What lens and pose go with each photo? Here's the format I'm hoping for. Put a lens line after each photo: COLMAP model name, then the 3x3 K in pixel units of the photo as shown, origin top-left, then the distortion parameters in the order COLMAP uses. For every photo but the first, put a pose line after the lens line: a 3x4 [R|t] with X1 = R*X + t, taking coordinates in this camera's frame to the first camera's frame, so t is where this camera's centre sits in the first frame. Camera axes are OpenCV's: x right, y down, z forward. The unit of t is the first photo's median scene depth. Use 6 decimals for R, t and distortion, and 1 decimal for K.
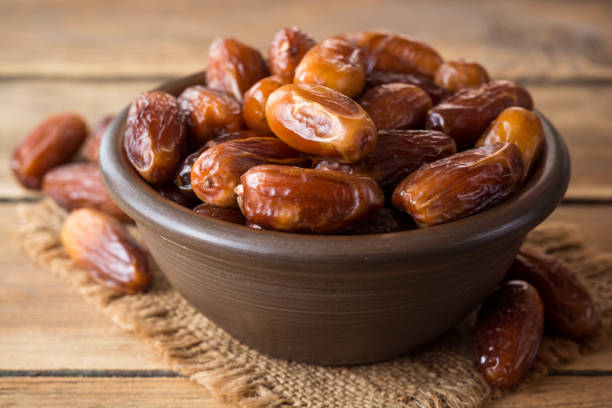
lens RADIAL K [[1654.0, 0, 305.5], [0, 1654.0, 202.6], [0, 0, 1]] dist [-0.004804, 0.000000]
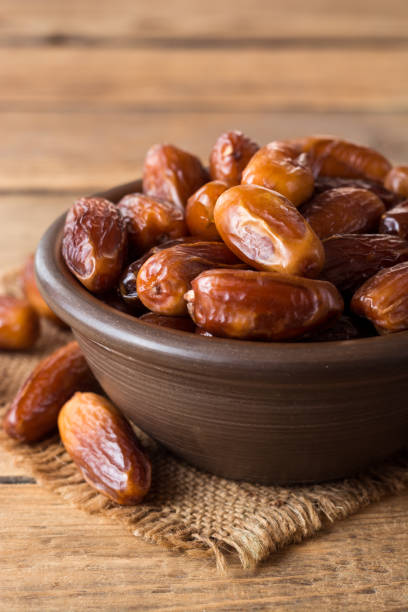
lens RADIAL K [[1654.0, 0, 203.3], [0, 1654.0, 304.9], [0, 0, 1]] dist [-0.004804, 0.000000]
pose [[0.999938, -0.007607, 0.008125, -0.037279], [0.007843, 0.999536, -0.029431, 0.023612], [-0.007898, 0.029493, 0.999534, 0.054977]]
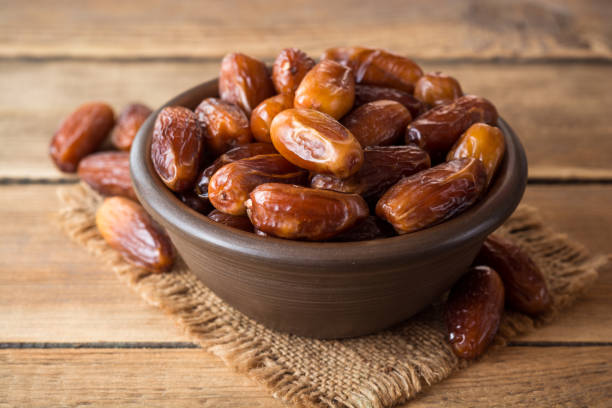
lens RADIAL K [[1654.0, 0, 307.5], [0, 1654.0, 204.5], [0, 0, 1]] dist [-0.004804, 0.000000]
pose [[1.000000, -0.000038, -0.000085, 0.002730], [0.000045, 0.996415, 0.084601, -0.101735], [0.000081, -0.084601, 0.996415, -0.188098]]
